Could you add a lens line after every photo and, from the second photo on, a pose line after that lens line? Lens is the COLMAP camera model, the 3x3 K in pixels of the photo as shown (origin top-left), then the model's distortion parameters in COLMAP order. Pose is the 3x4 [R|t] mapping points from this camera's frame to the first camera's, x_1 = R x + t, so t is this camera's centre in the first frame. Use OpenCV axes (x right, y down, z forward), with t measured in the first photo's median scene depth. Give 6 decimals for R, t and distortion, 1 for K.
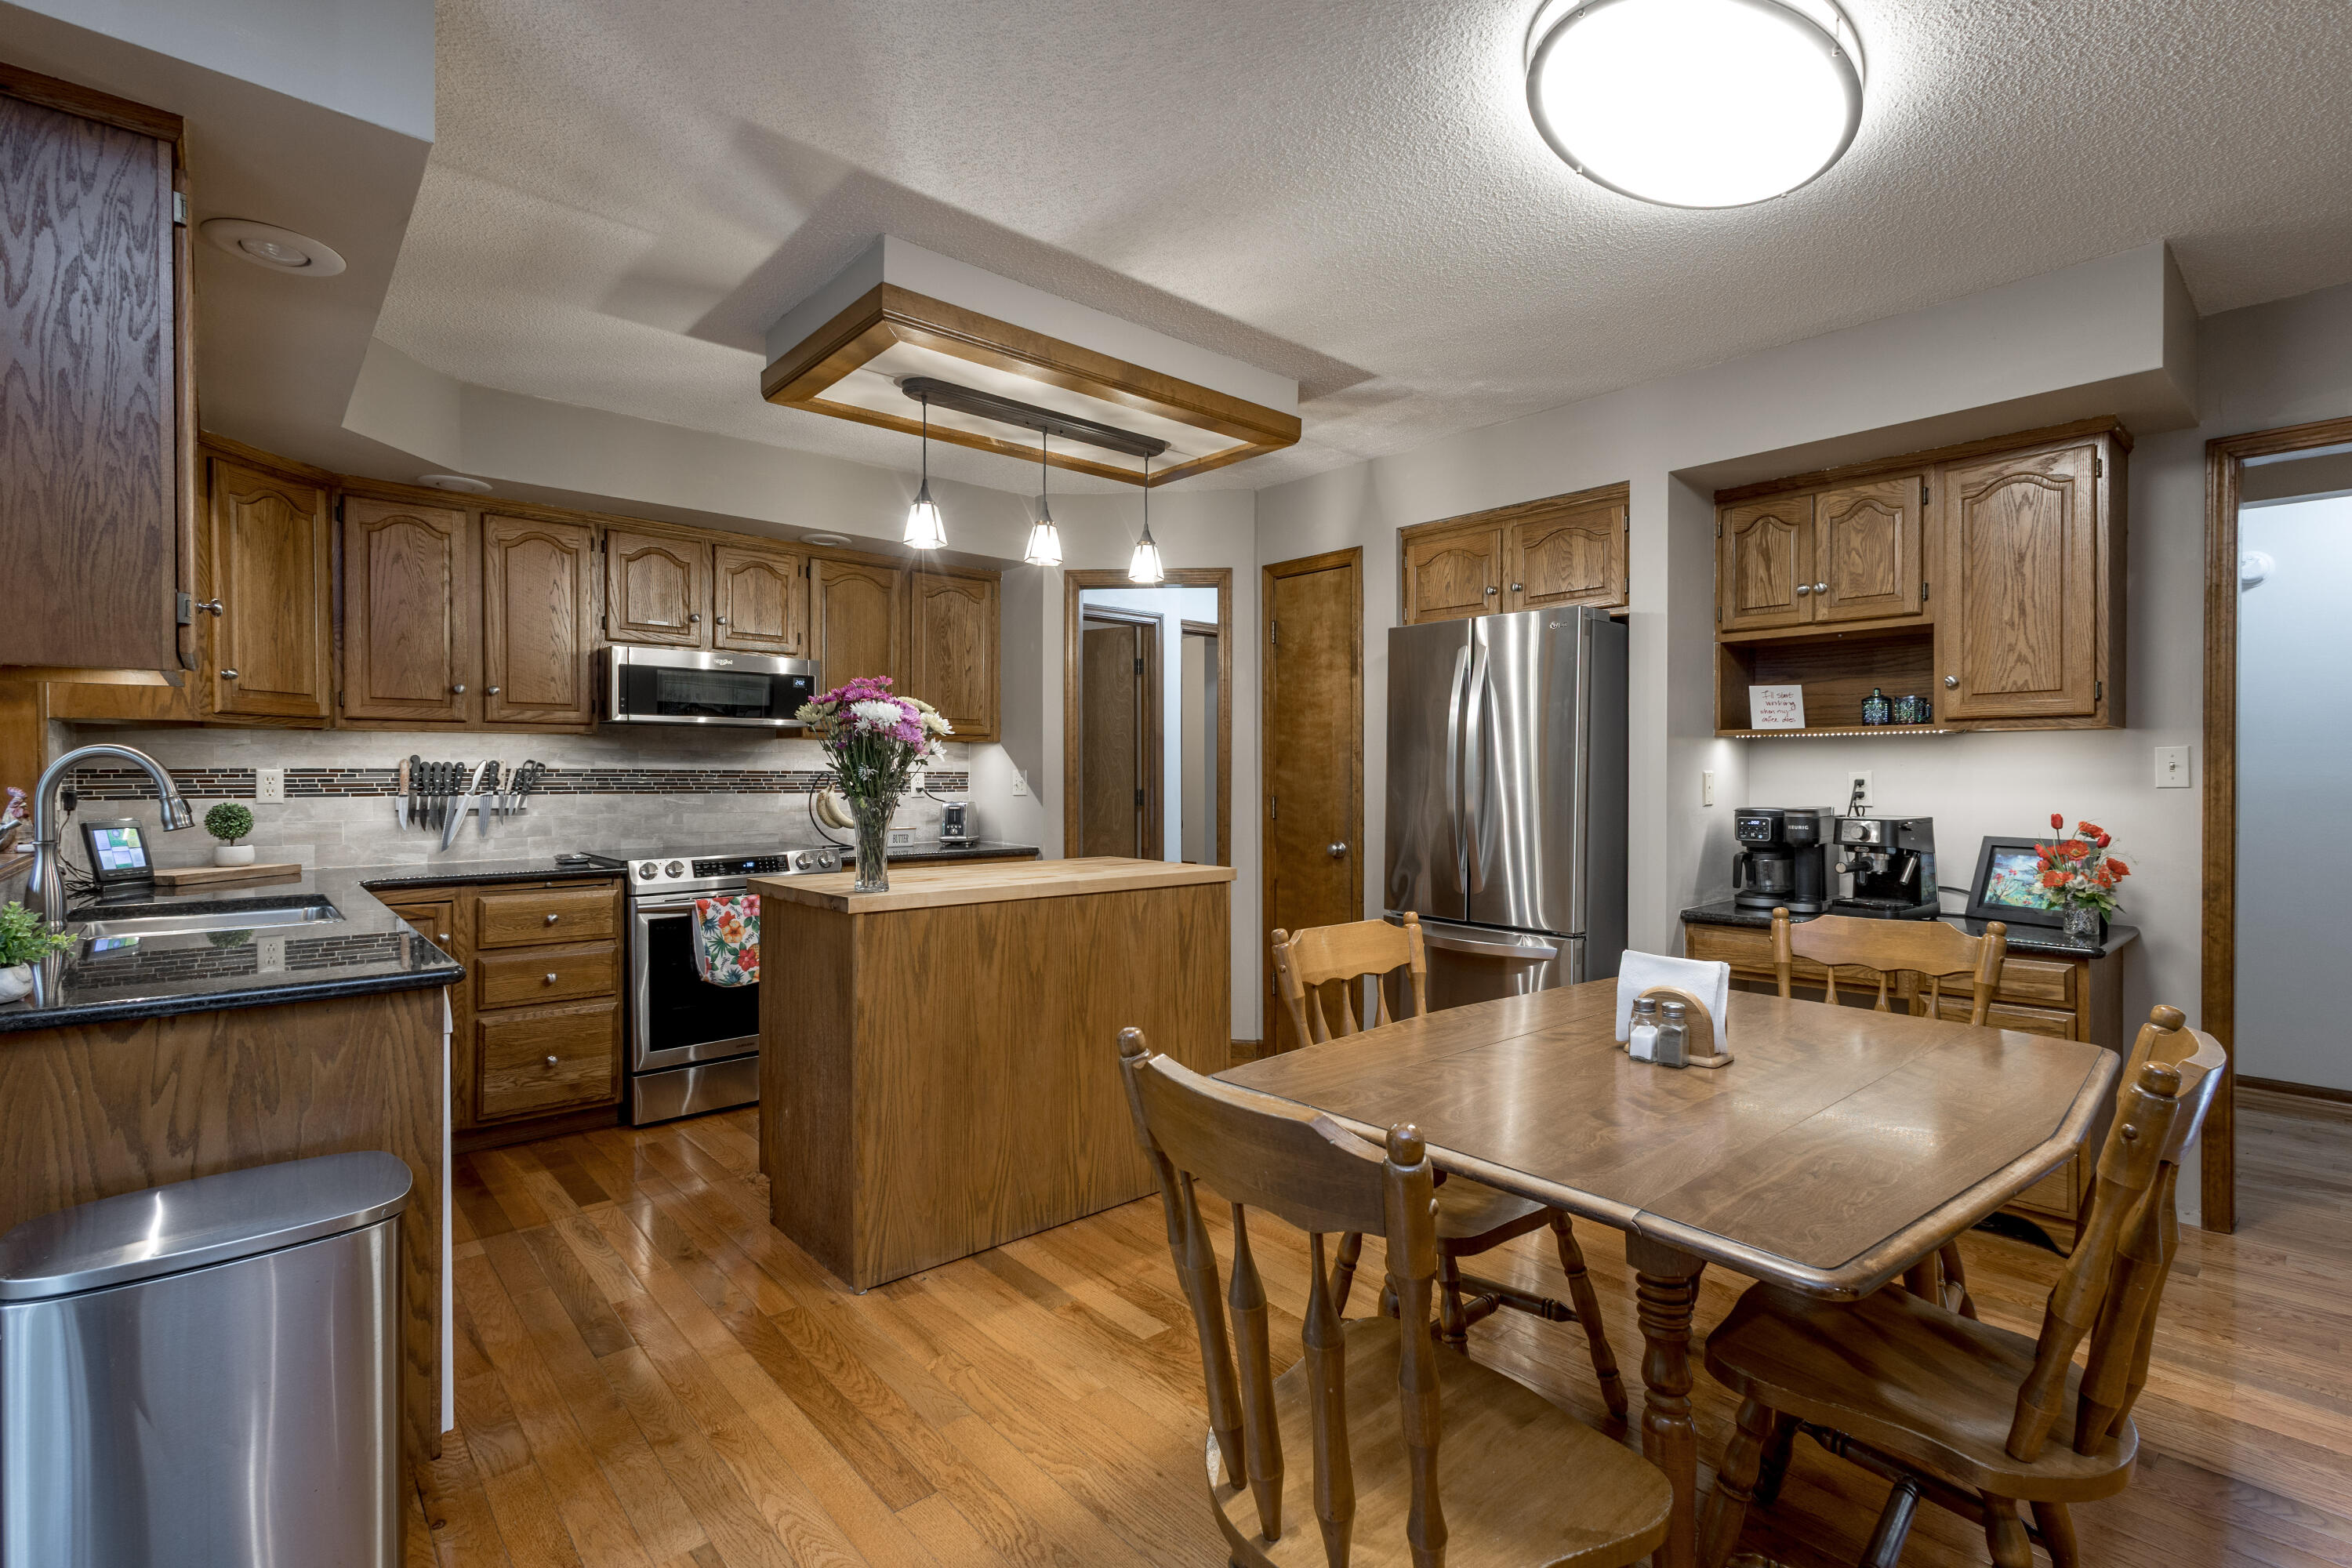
lens RADIAL K [[1086.7, 0, 1176.0], [0, 1086.7, 784.0], [0, 0, 1]] dist [0.003268, 0.000327]
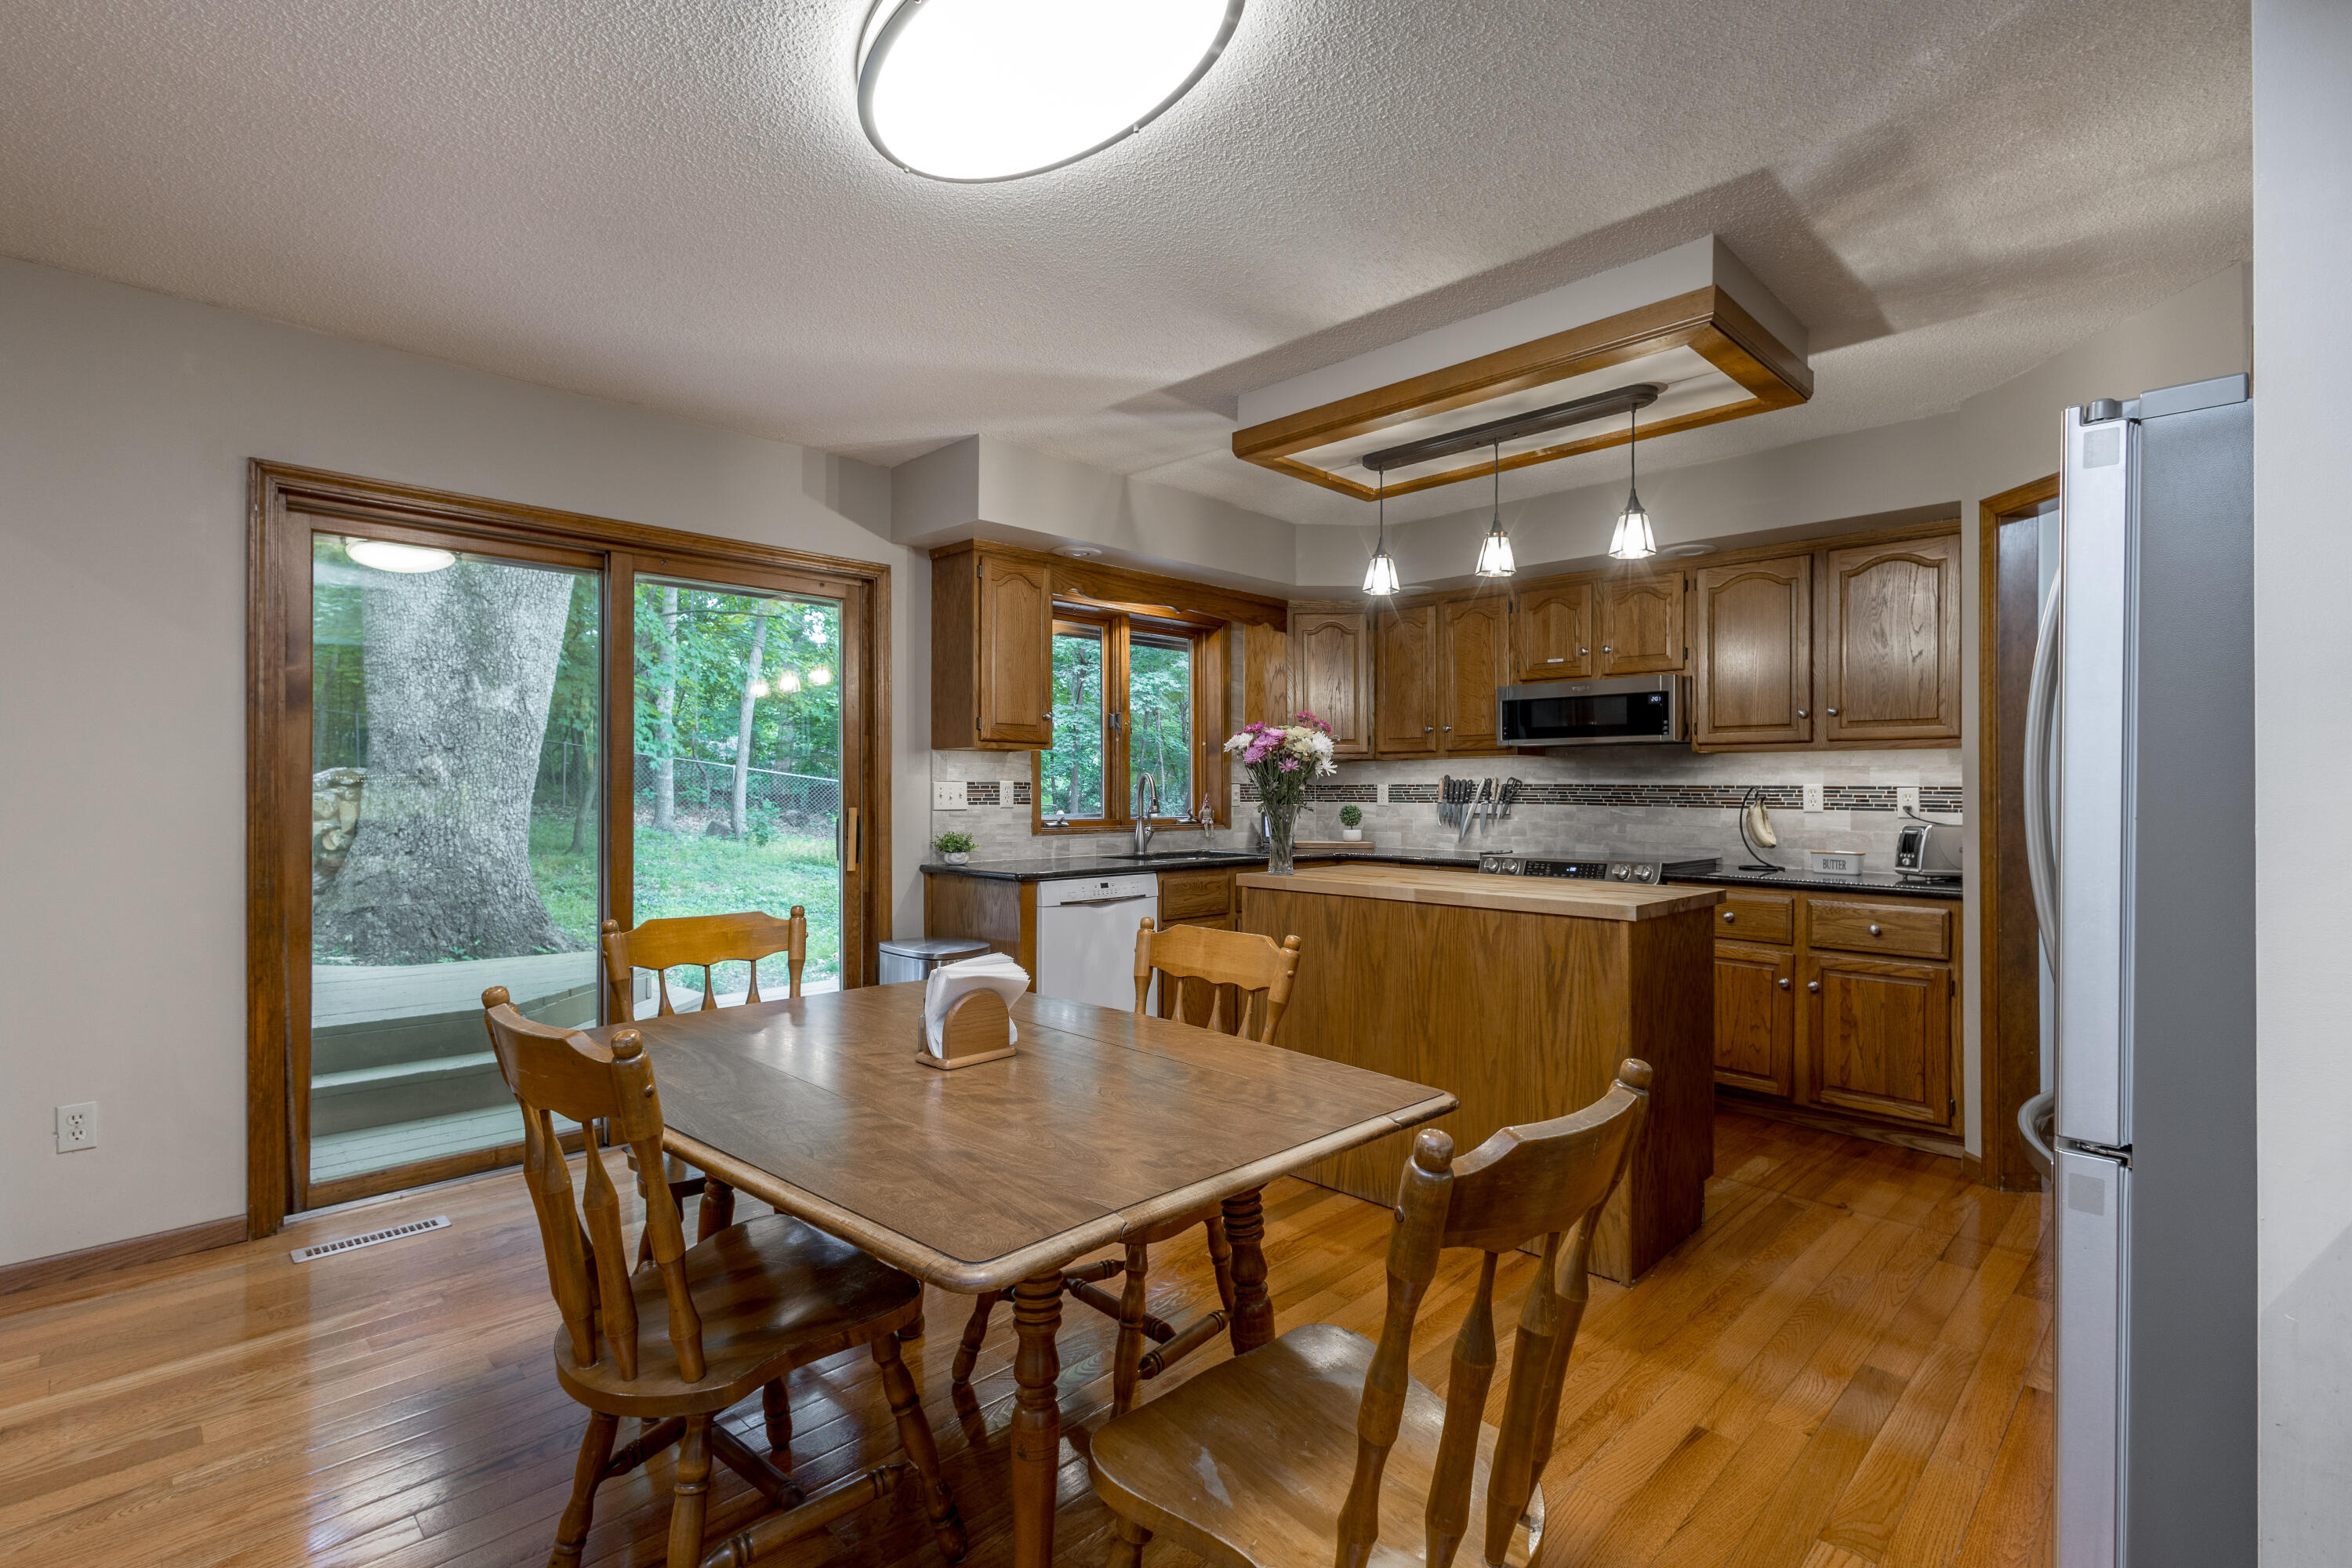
lens RADIAL K [[1079.1, 0, 1176.0], [0, 1079.1, 784.0], [0, 0, 1]] dist [0.022251, 0.000188]
pose [[0.067485, -0.004722, -0.997709, 0.718465], [-0.012807, 0.999902, -0.005598, -0.001835], [0.997638, 0.013156, 0.067418, 0.543523]]
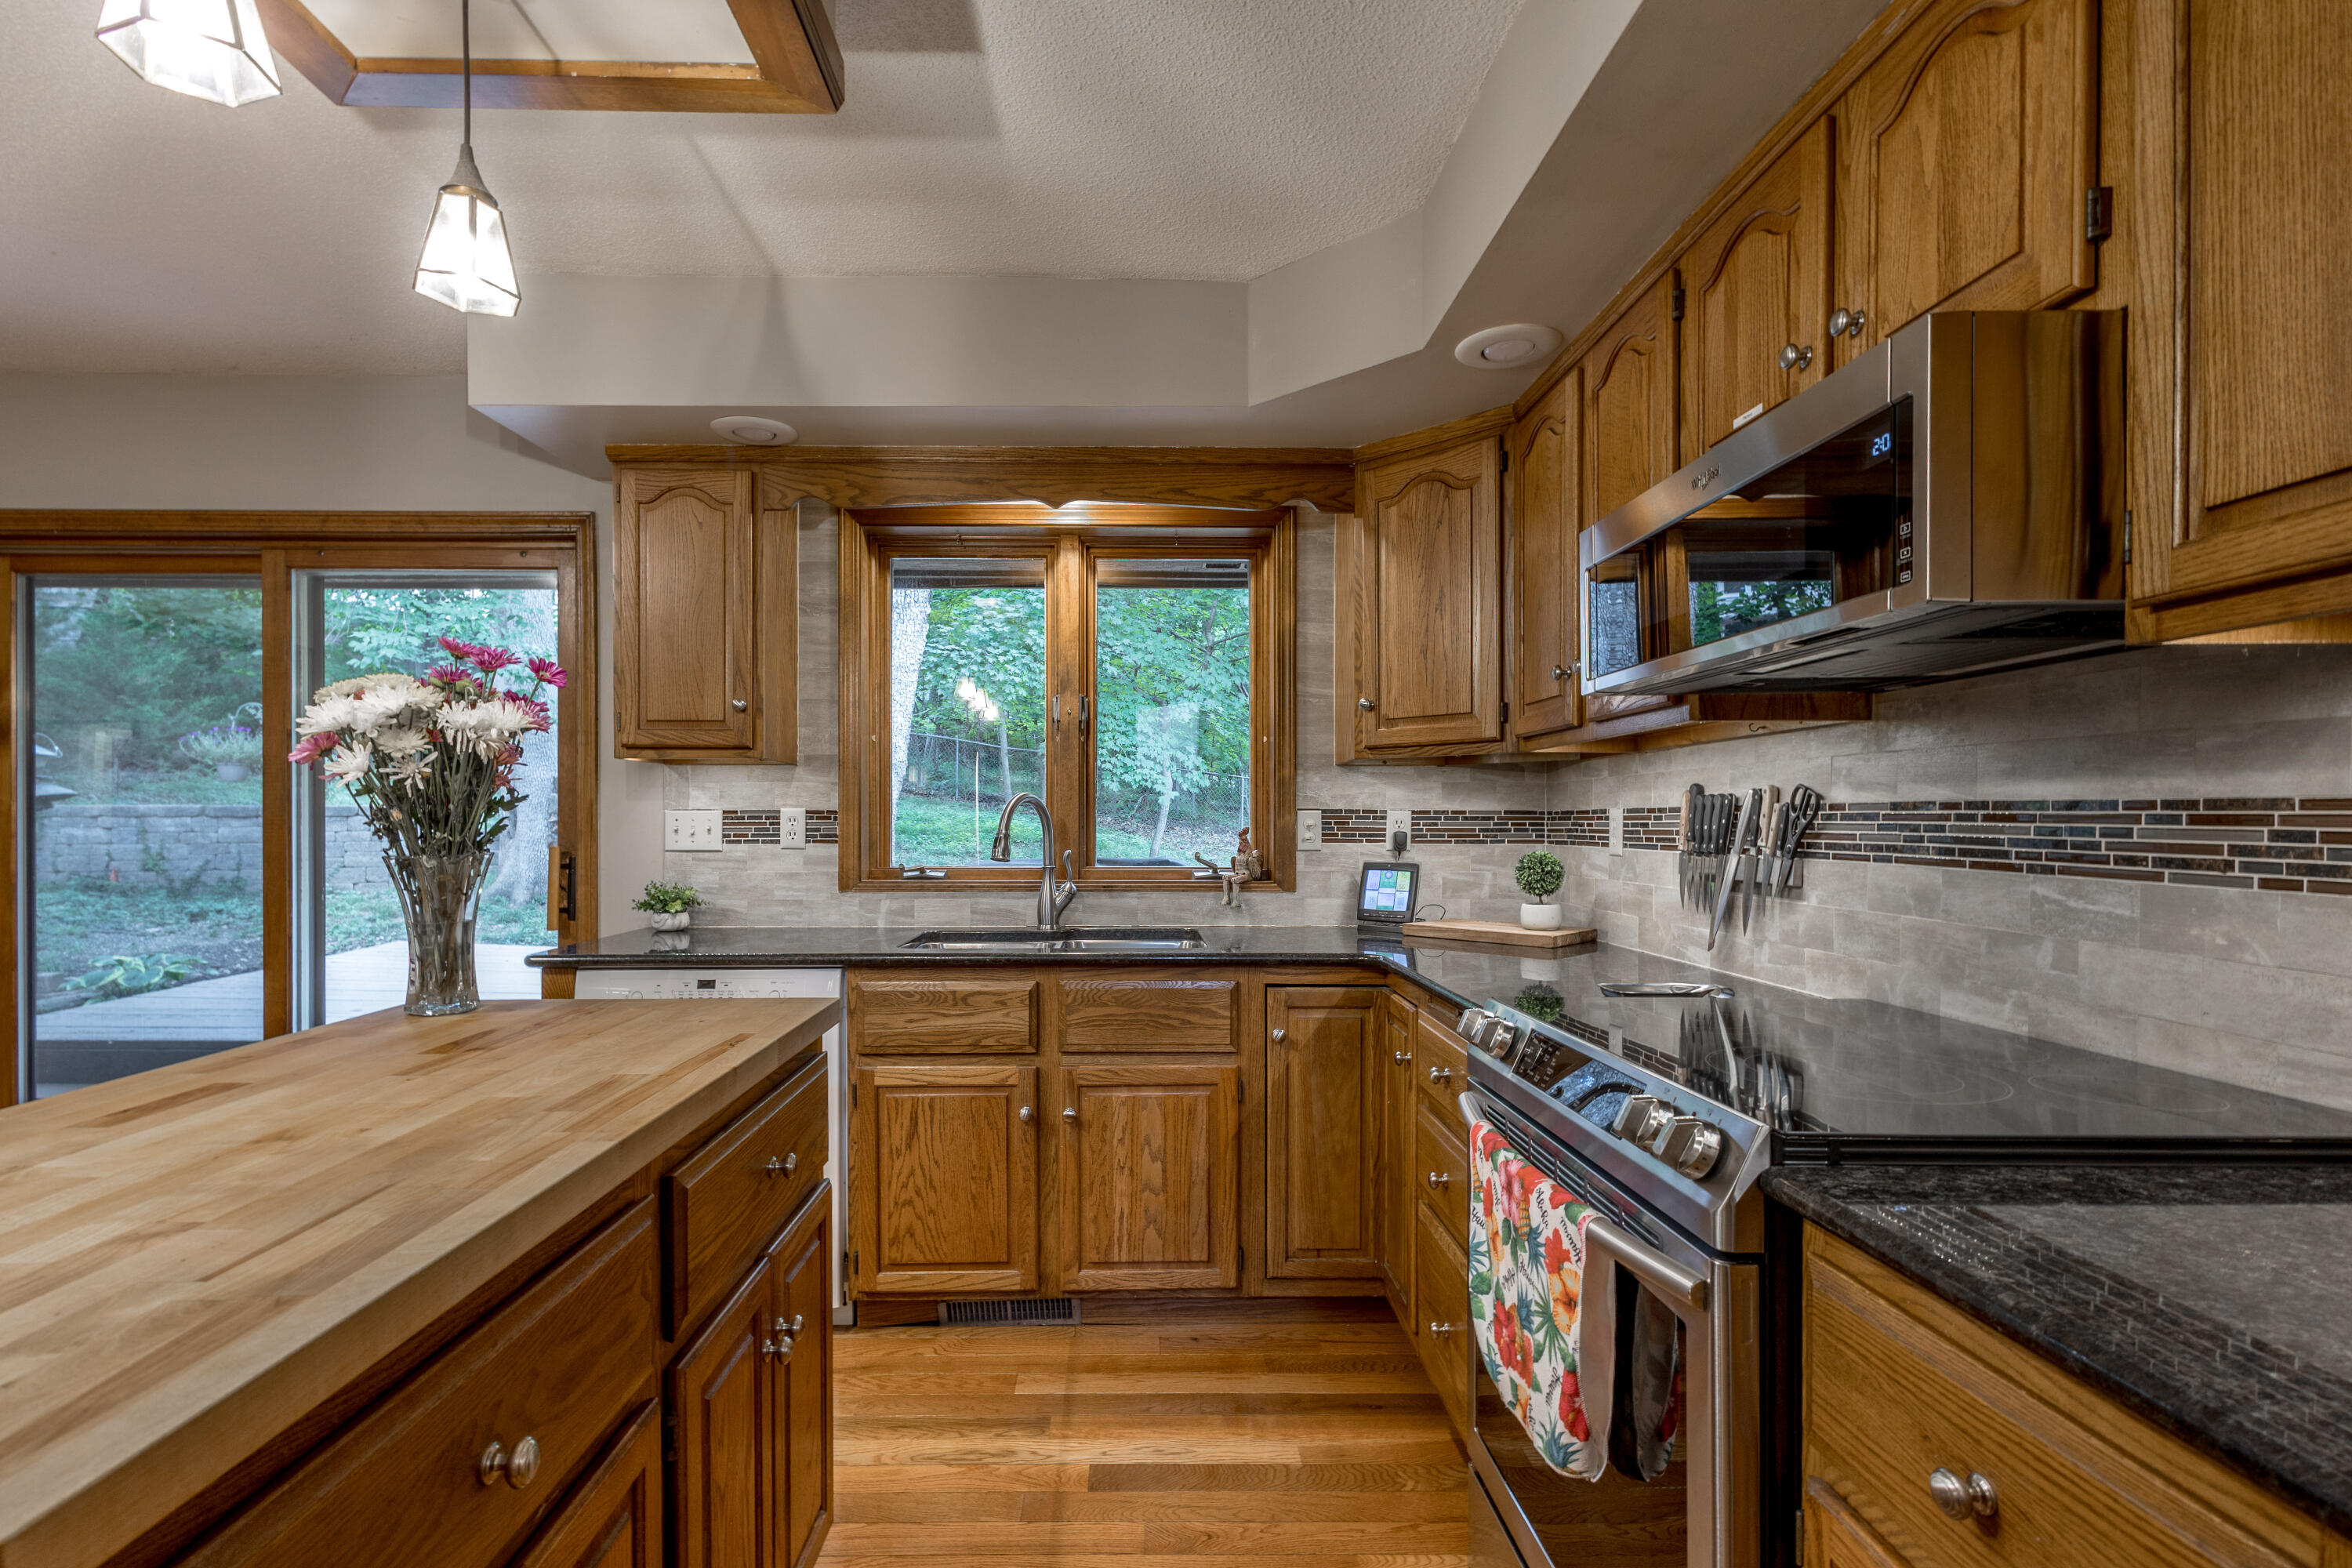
lens RADIAL K [[1086.9, 0, 1155.0], [0, 1086.9, 826.9], [0, 0, 1]] dist [0.002453, -0.000028]
pose [[-0.644923, 0.005237, -0.764230, -0.051112], [-0.007910, 0.999877, 0.013526, -0.008642], [0.764207, 0.014768, -0.644802, 1.161903]]
